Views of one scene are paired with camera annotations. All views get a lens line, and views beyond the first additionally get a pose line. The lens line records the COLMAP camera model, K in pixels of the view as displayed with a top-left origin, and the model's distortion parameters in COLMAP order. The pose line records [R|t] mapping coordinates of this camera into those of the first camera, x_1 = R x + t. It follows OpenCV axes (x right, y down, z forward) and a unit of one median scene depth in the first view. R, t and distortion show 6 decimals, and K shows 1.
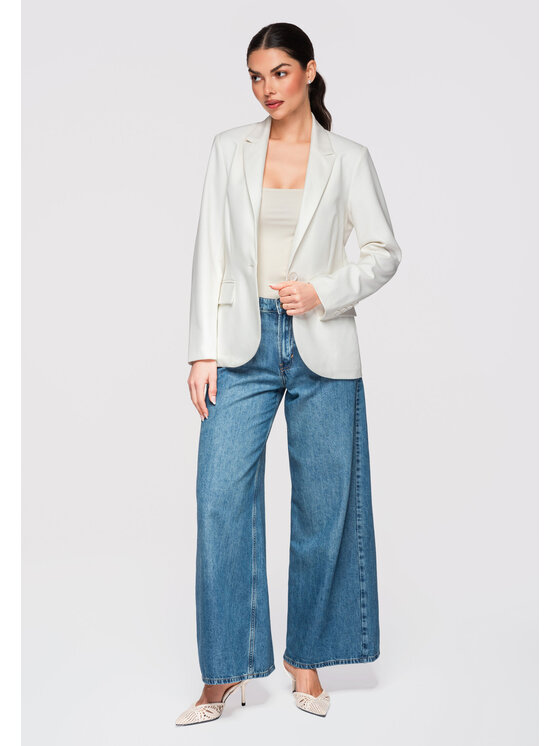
lens RADIAL K [[1854.0, 0, 280.0], [0, 1854.0, 373.0], [0, 0, 1]] dist [-0.026451, 10.660598]
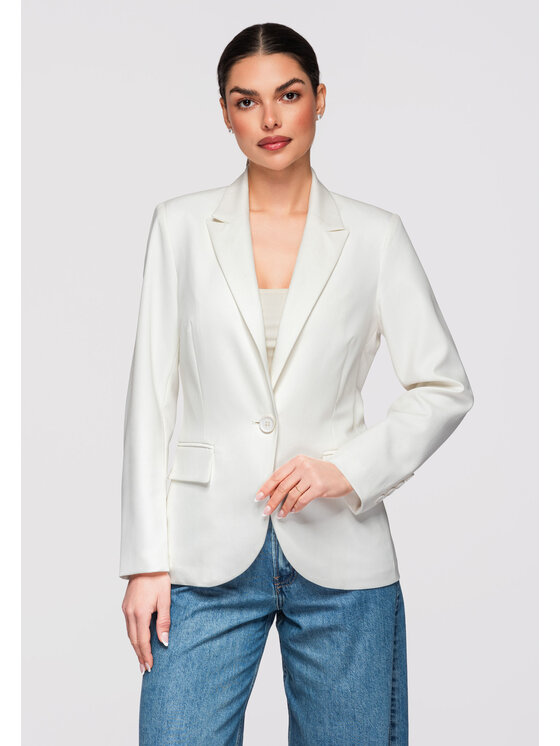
lens RADIAL K [[1848.4, 0, 280.0], [0, 1848.4, 373.0], [0, 0, 1]] dist [0.047749, 0.338651]
pose [[0.999276, -0.023588, 0.029855, -0.014214], [0.024274, 0.999445, -0.022806, -0.057944], [-0.029301, 0.023515, 0.999294, 0.387748]]
